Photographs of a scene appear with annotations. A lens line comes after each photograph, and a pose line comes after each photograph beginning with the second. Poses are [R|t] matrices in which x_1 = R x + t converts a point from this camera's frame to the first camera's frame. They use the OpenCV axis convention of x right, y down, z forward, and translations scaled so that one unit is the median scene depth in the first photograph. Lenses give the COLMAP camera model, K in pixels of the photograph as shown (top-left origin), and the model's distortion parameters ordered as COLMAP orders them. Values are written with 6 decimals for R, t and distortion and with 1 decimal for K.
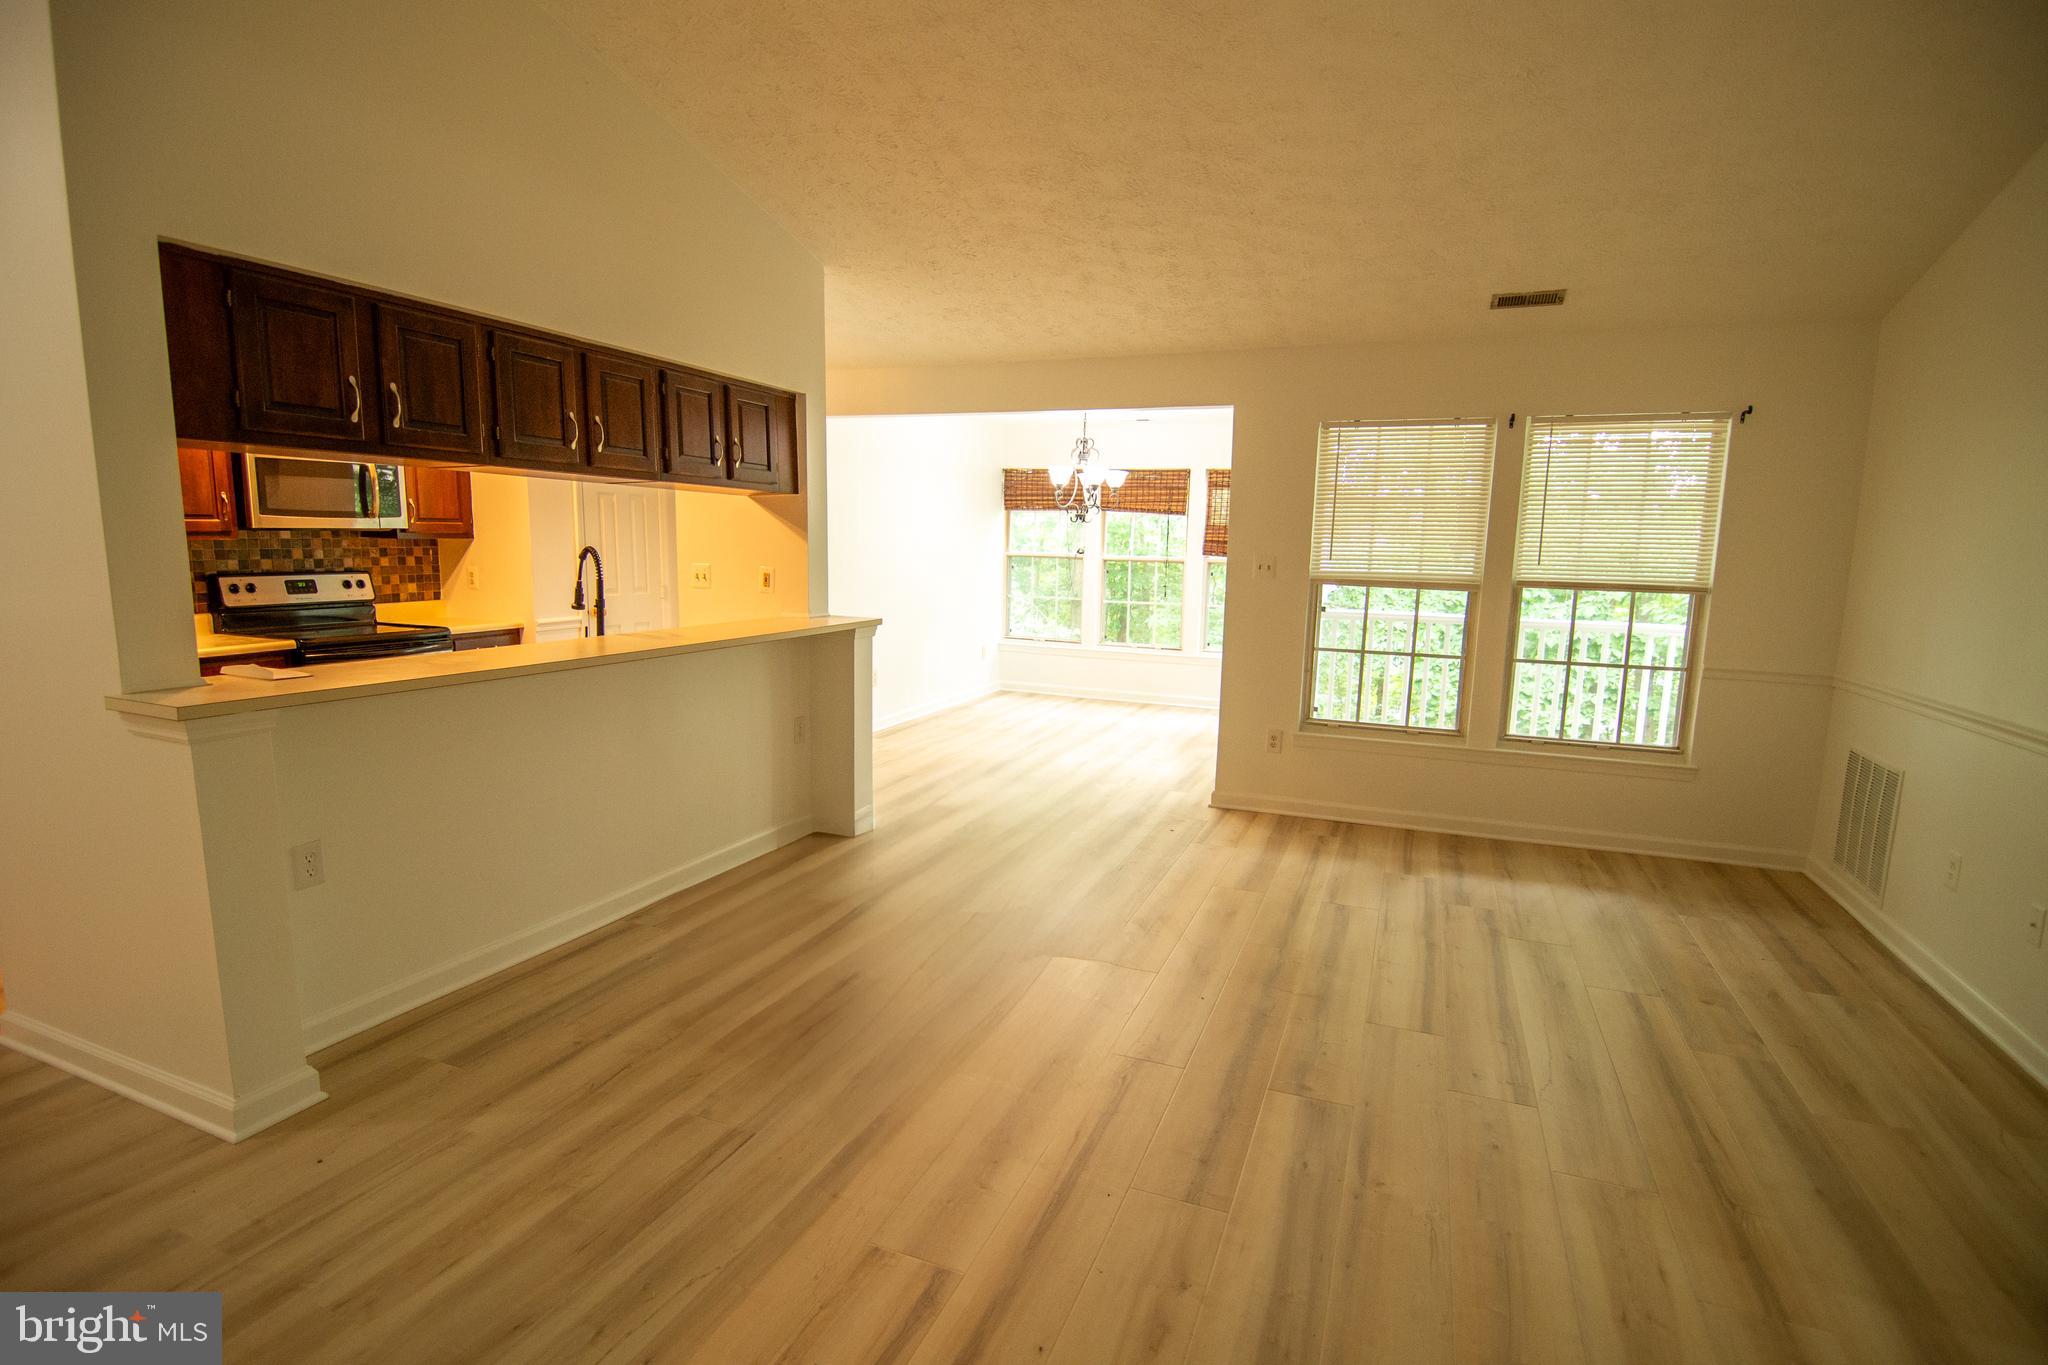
lens RADIAL K [[990.2, 0, 1014.4], [0, 990.2, 684.5], [0, 0, 1]] dist [-0.009791, -0.008885]
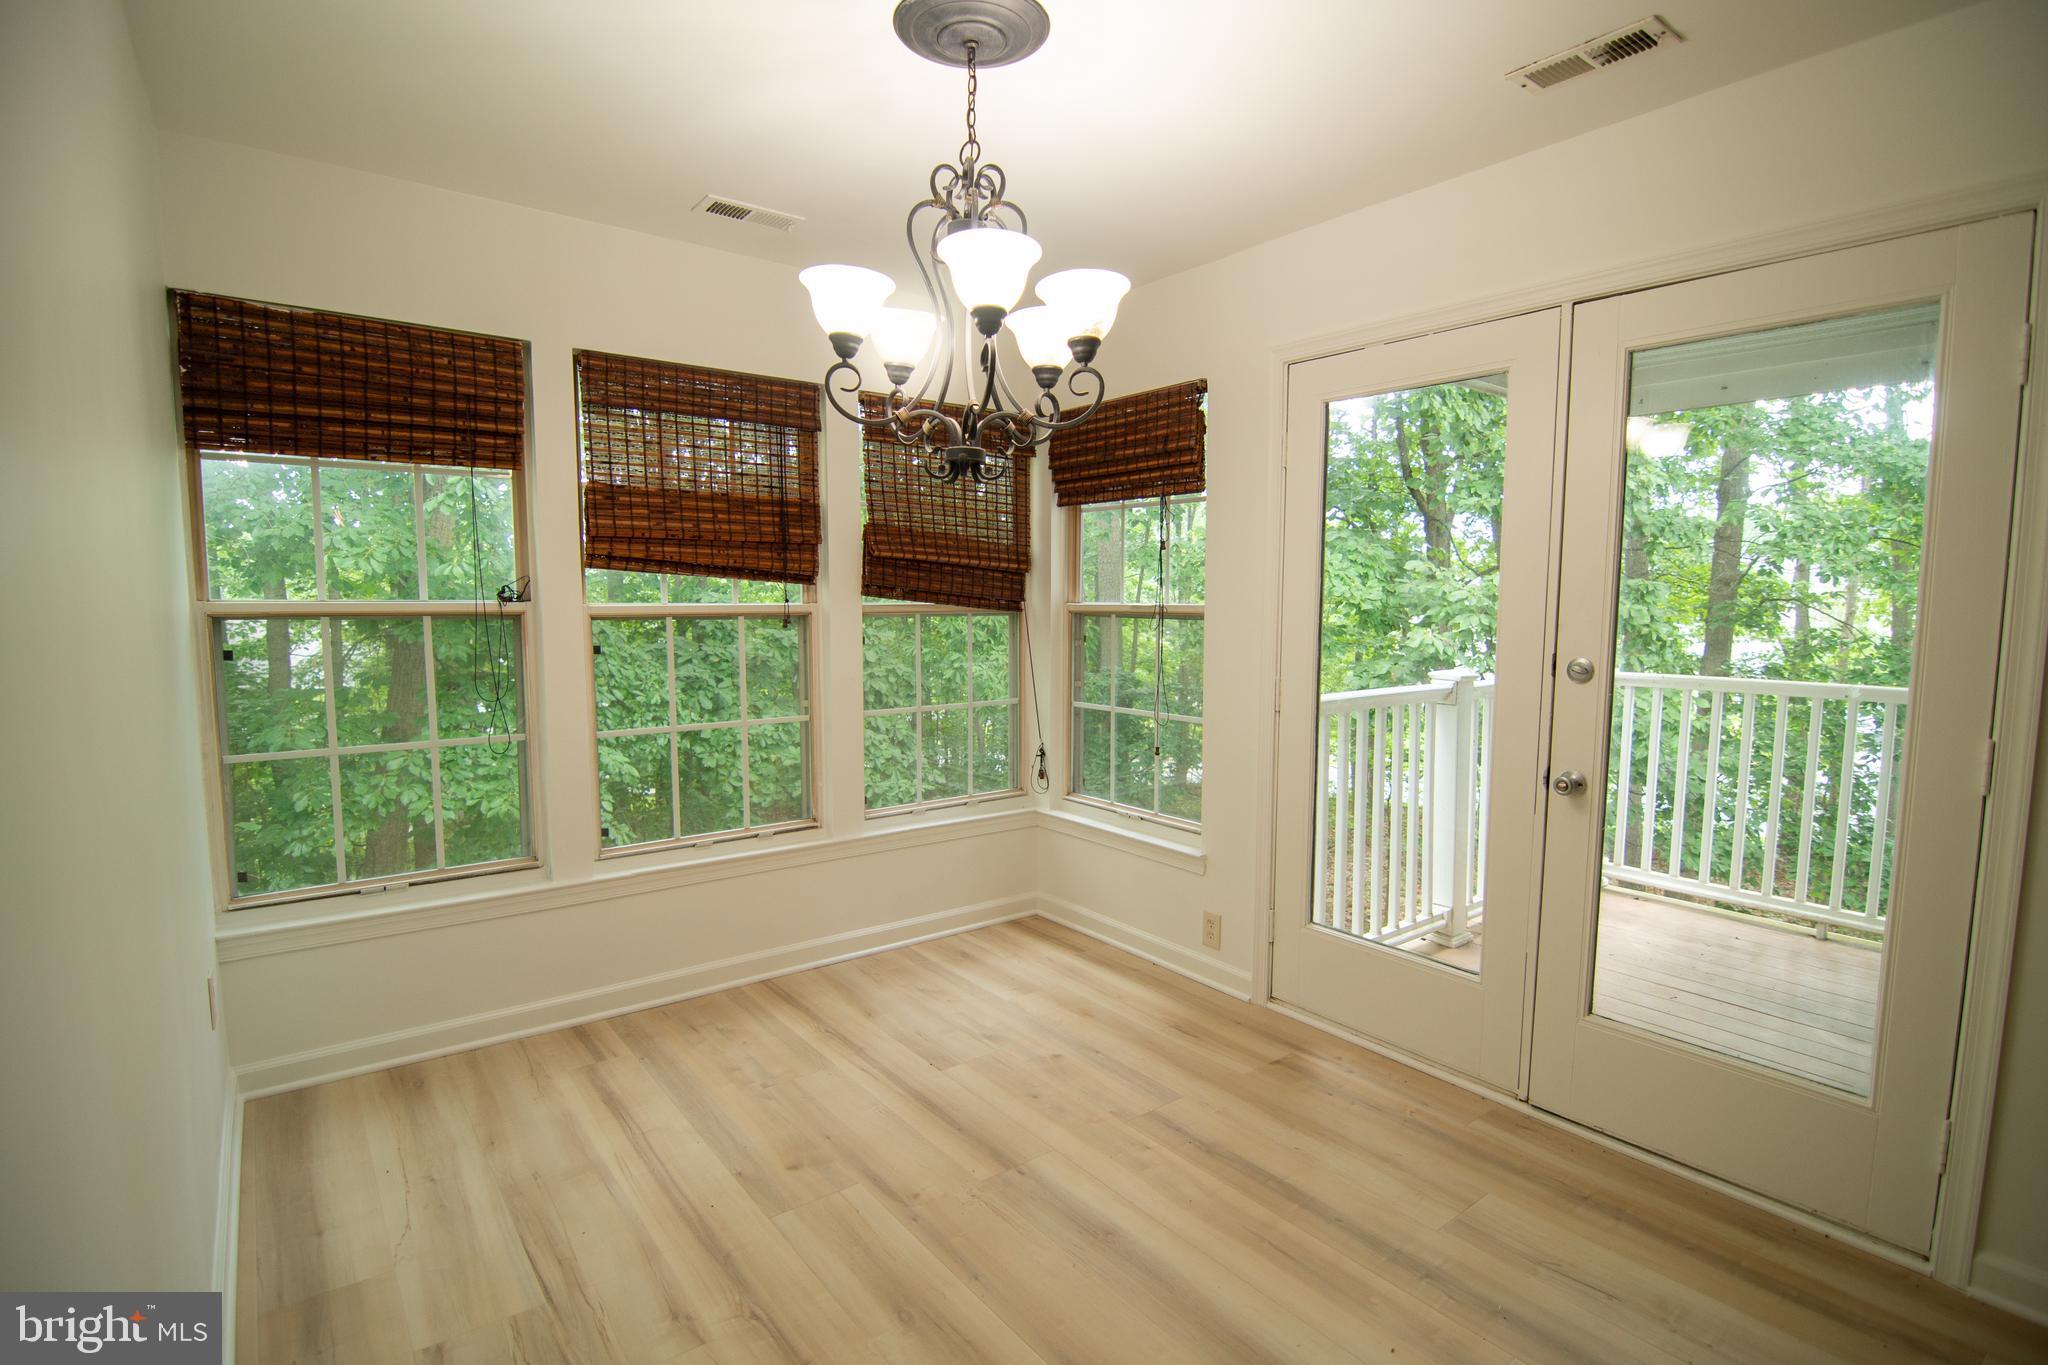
lens RADIAL K [[990.2, 0, 1019.4], [0, 990.2, 697.1], [0, 0, 1]] dist [-0.009791, -0.008885]
pose [[0.503725, -0.110397, 0.856781, -0.219457], [0.134556, 0.989722, 0.048417, -0.159282], [-0.853321, 0.090896, 0.513402, 1.169990]]
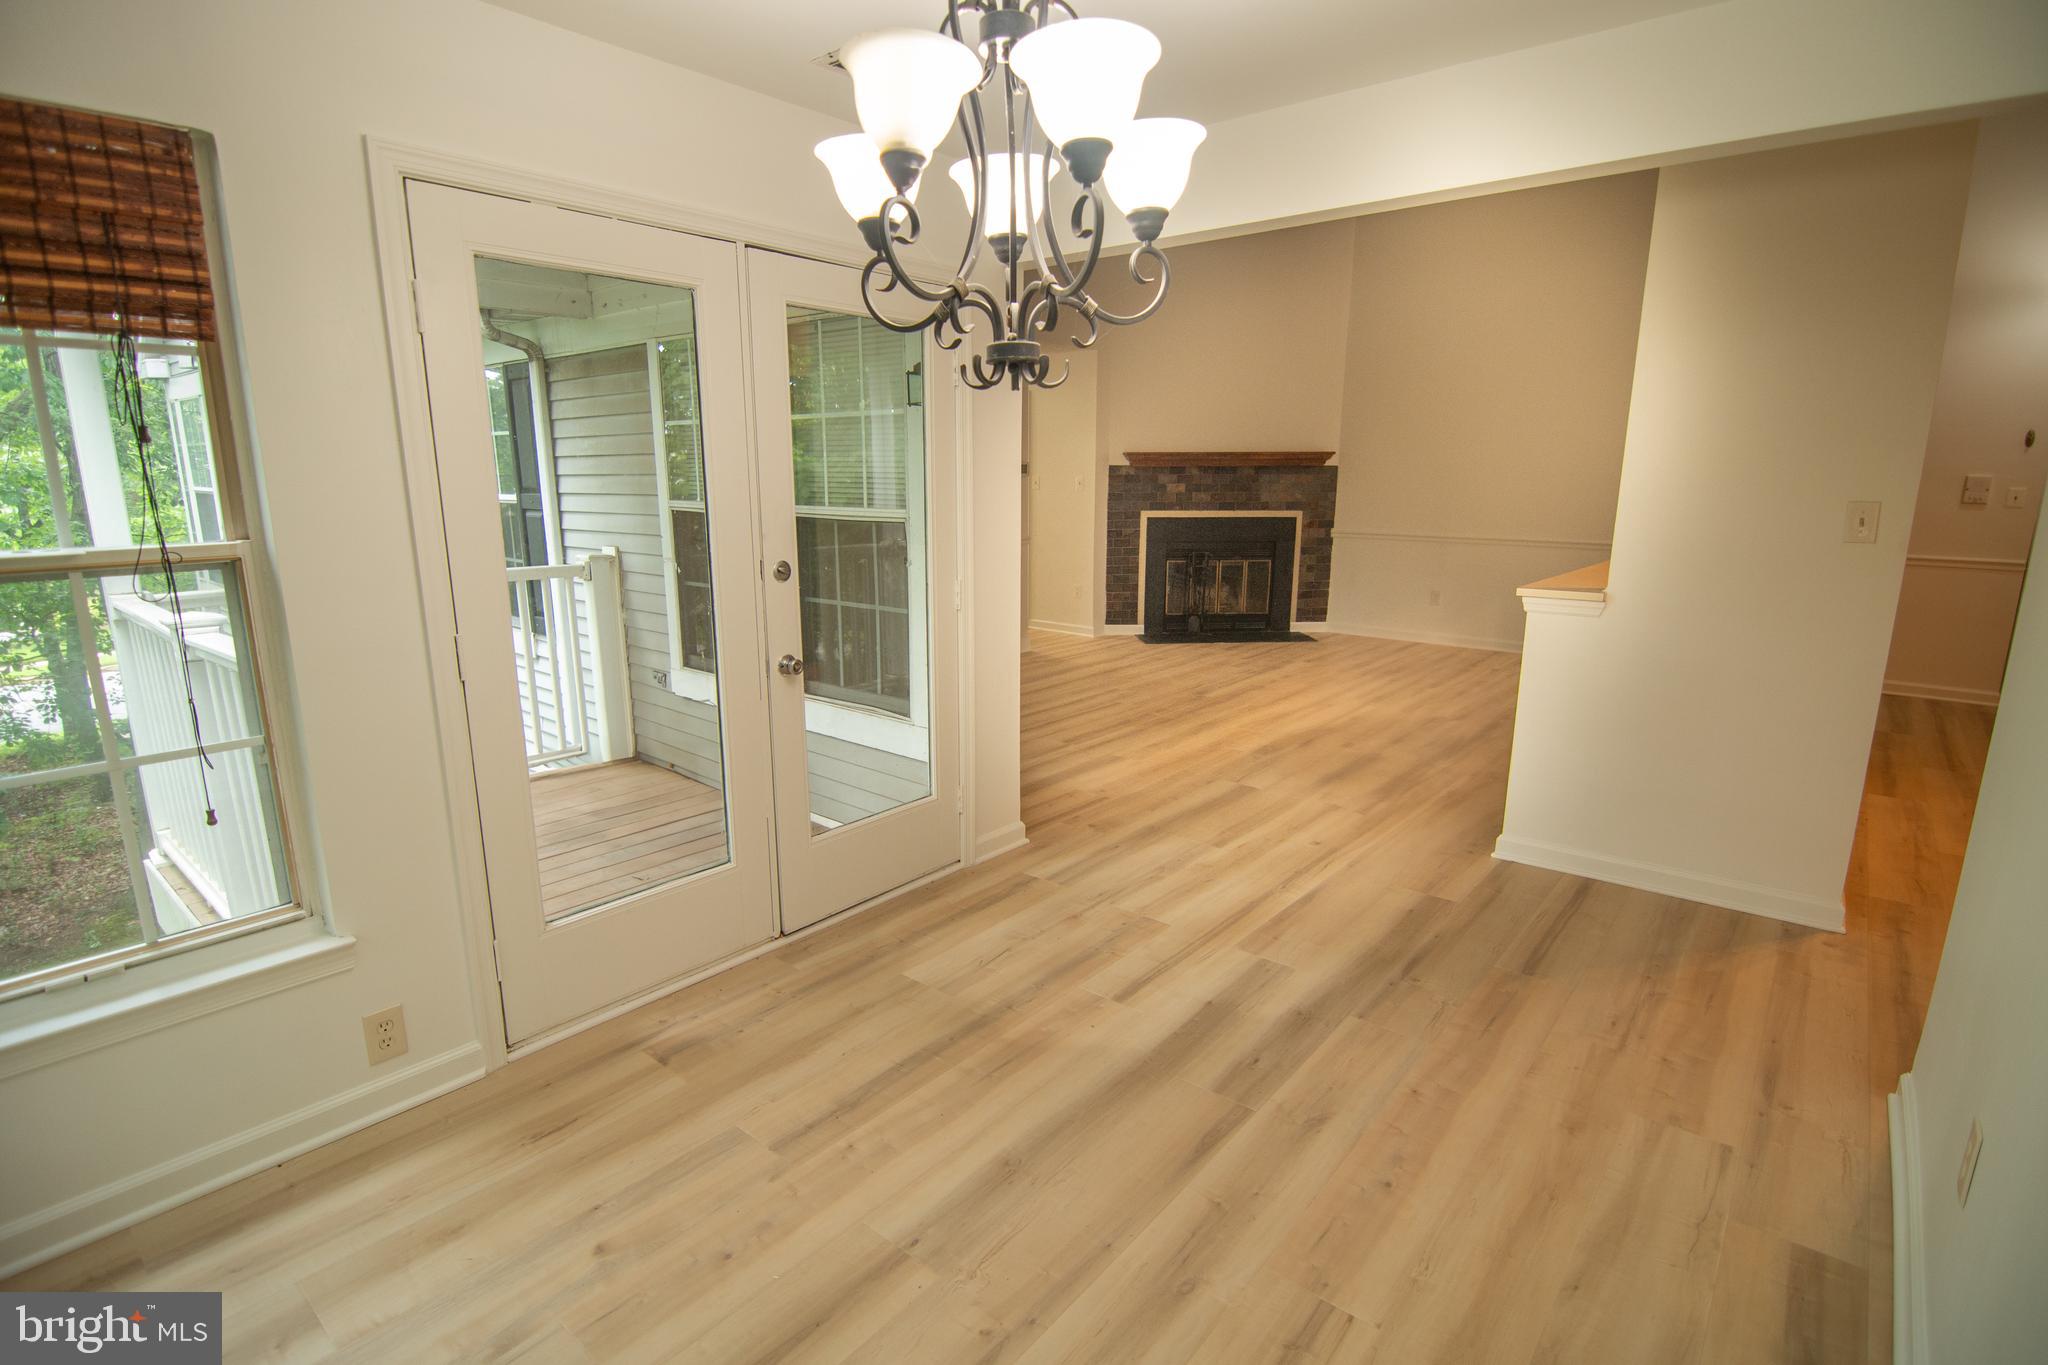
lens RADIAL K [[990.2, 0, 1026.8], [0, 990.2, 695.7], [0, 0, 1]] dist [-0.009791, -0.008885]
pose [[-0.952667, -0.091363, 0.289964, 0.002939], [0.020420, 0.932392, 0.360871, -0.242816], [-0.303330, 0.349711, -0.886393, 1.640188]]
